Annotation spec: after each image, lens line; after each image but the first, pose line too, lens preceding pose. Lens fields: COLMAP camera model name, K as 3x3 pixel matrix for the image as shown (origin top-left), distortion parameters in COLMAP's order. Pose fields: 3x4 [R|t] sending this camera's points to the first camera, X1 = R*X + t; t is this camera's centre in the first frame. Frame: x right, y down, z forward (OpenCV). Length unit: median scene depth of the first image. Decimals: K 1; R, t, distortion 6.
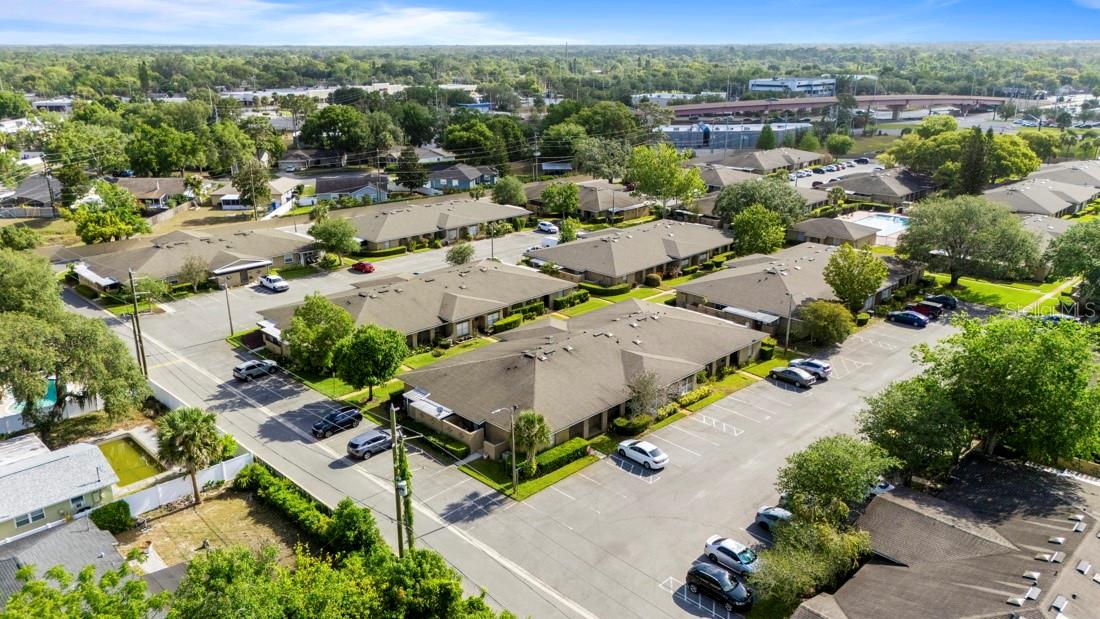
lens RADIAL K [[819.3, 0, 550.0], [0, 819.3, 309.5], [0, 0, 1]] dist [0.097424, -0.127966]
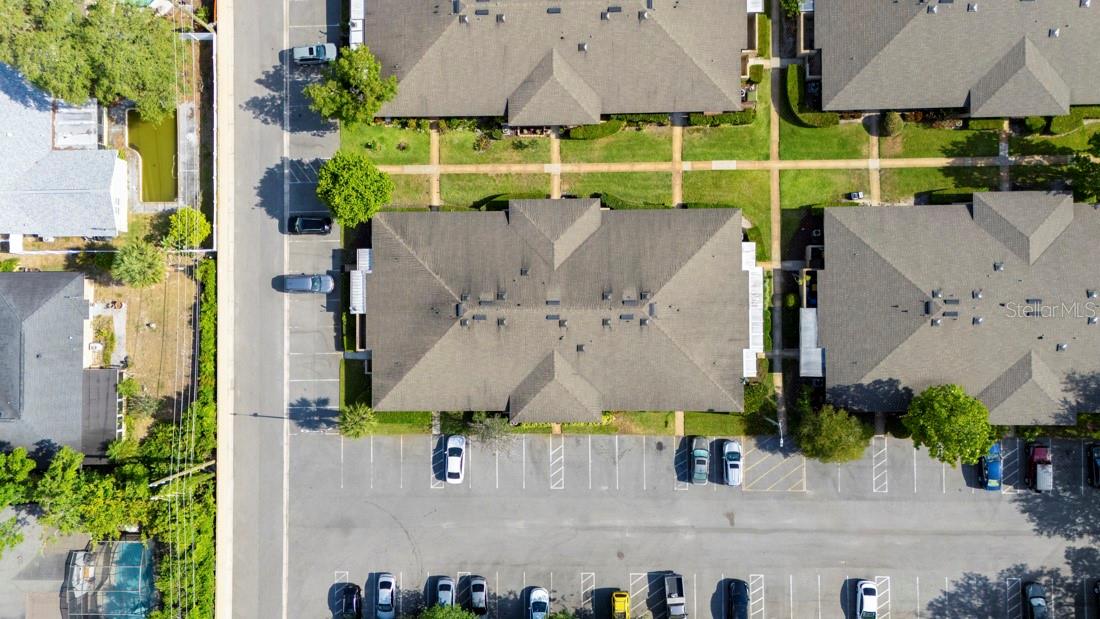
lens RADIAL K [[819.3, 0, 550.0], [0, 819.3, 309.5], [0, 0, 1]] dist [0.097424, -0.127966]
pose [[0.714381, 0.698107, -0.048018, 0.100413], [-0.164304, 0.234045, 0.958242, -0.905909], [0.680194, -0.676661, 0.281899, 0.785844]]
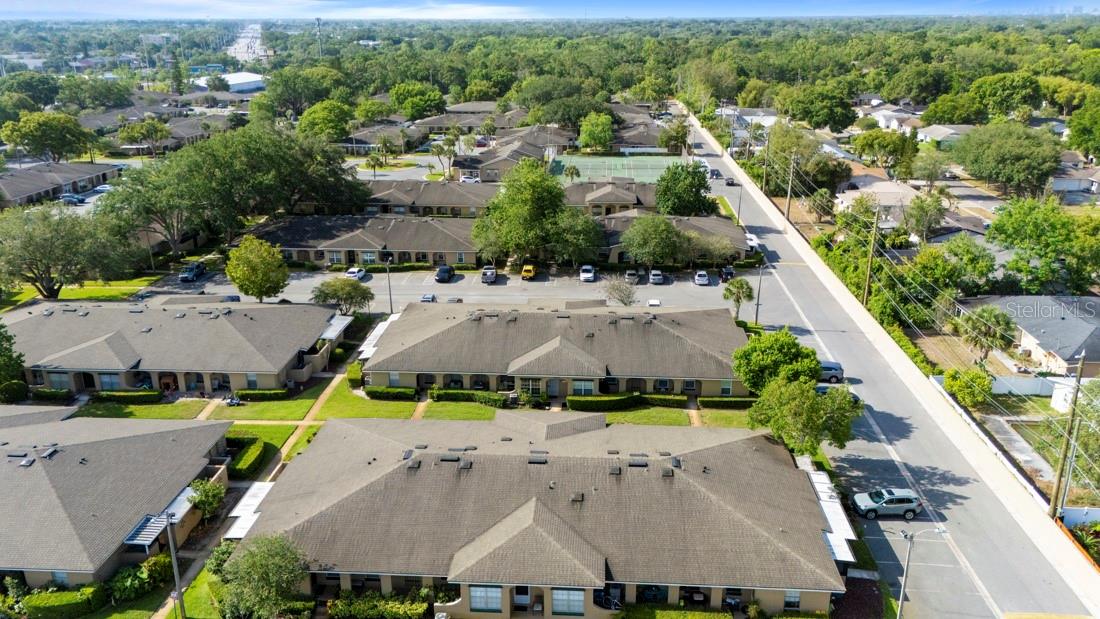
lens RADIAL K [[831.5, 0, 550.0], [0, 831.5, 309.5], [0, 0, 1]] dist [0.106760, -0.130939]
pose [[-0.660412, -0.238646, 0.711972, -0.685546], [0.238766, 0.832207, 0.500422, -0.506607], [-0.711932, 0.500479, -0.492619, 1.594207]]
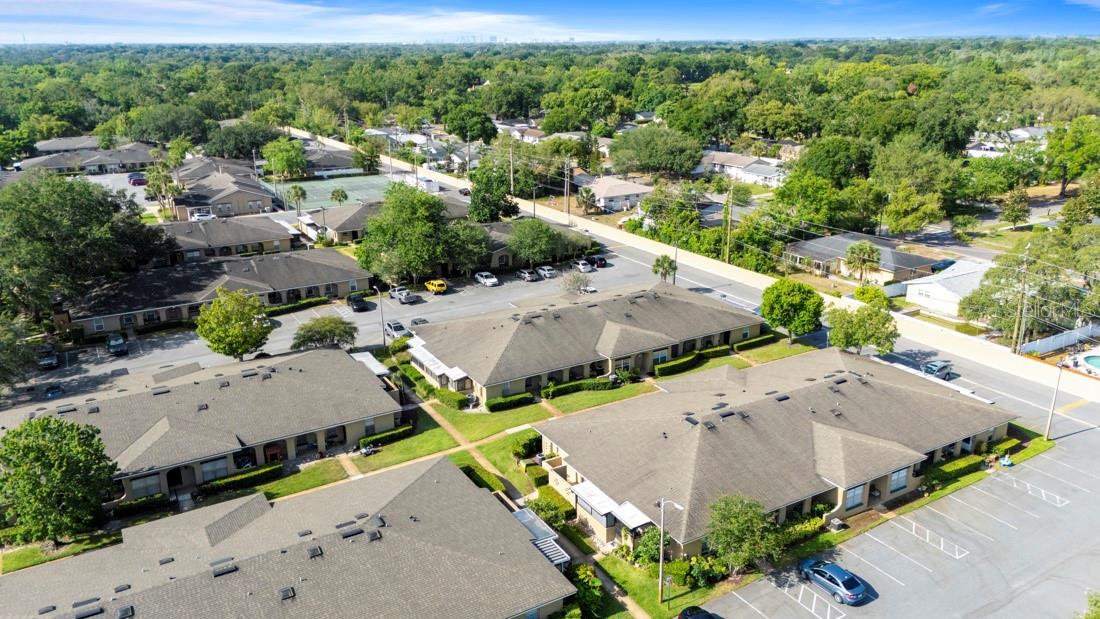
lens RADIAL K [[819.3, 0, 550.0], [0, 819.3, 309.5], [0, 0, 1]] dist [0.097424, -0.127966]
pose [[-0.968148, -0.063222, 0.242264, -0.179706], [0.091345, 0.811716, 0.576865, -0.633545], [-0.233120, 0.580620, -0.780086, 1.980450]]
